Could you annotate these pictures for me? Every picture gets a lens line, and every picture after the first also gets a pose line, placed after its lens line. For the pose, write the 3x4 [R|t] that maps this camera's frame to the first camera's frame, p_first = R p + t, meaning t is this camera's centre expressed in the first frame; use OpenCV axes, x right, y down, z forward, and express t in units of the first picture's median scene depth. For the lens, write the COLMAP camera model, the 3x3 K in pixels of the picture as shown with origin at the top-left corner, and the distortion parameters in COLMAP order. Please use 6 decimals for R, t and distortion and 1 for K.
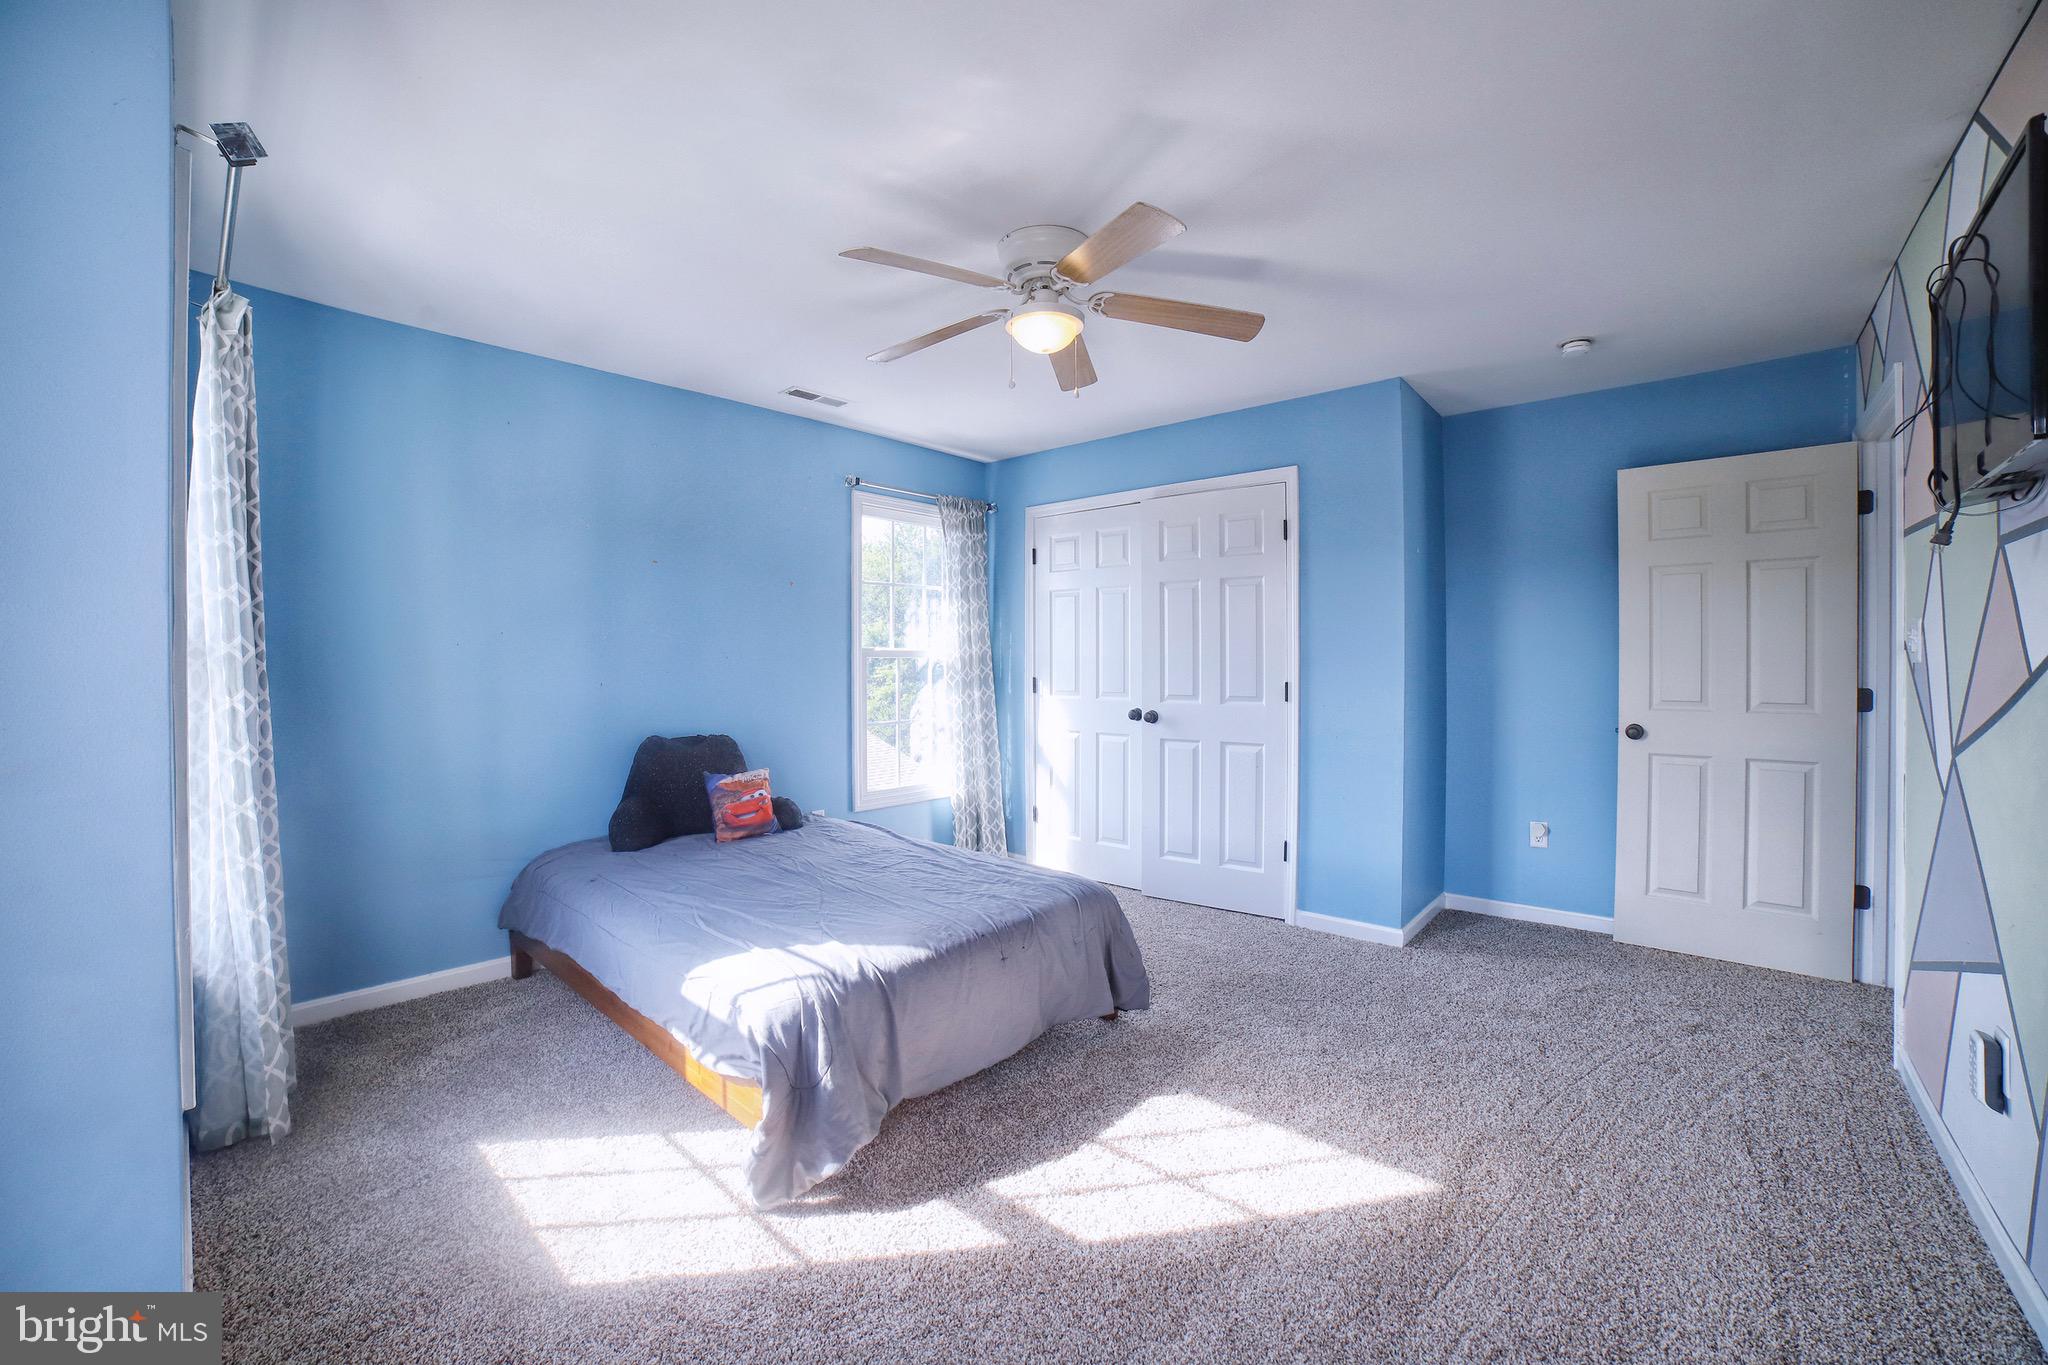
lens RADIAL K [[826.6, 0, 1023.2], [0, 826.6, 662.7], [0, 0, 1]] dist [-0.106314, 0.039252]
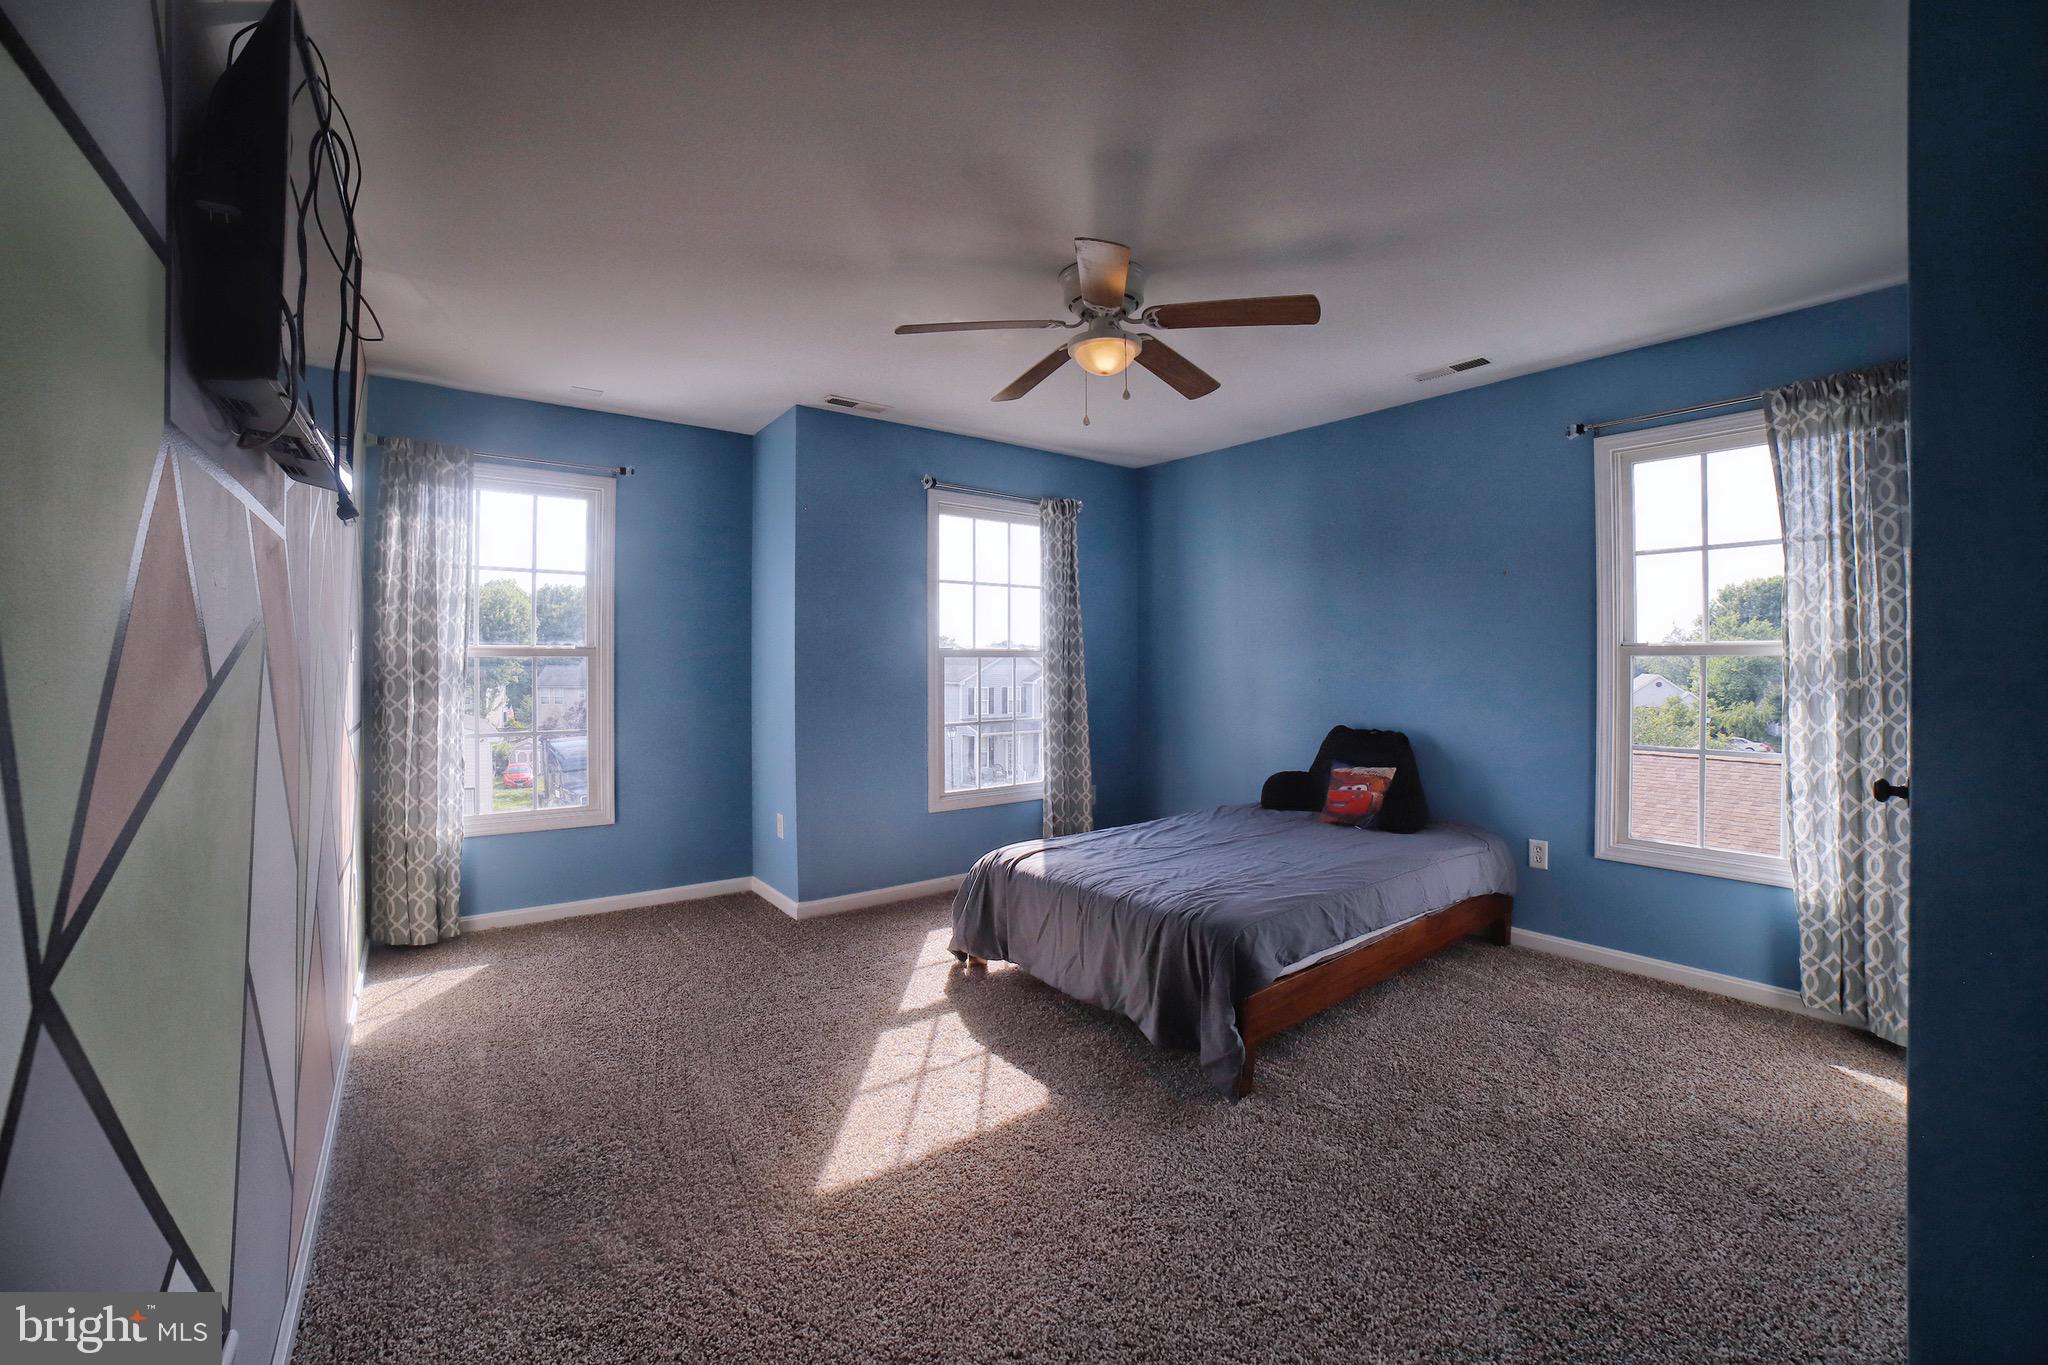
lens RADIAL K [[826.6, 0, 1023.2], [0, 826.6, 662.7], [0, 0, 1]] dist [-0.106314, 0.039252]
pose [[-0.204532, 0.001684, -0.978859, 1.256797], [0.002253, 0.999997, 0.001250, -0.004837], [0.978857, -0.001949, -0.204535, 1.264817]]
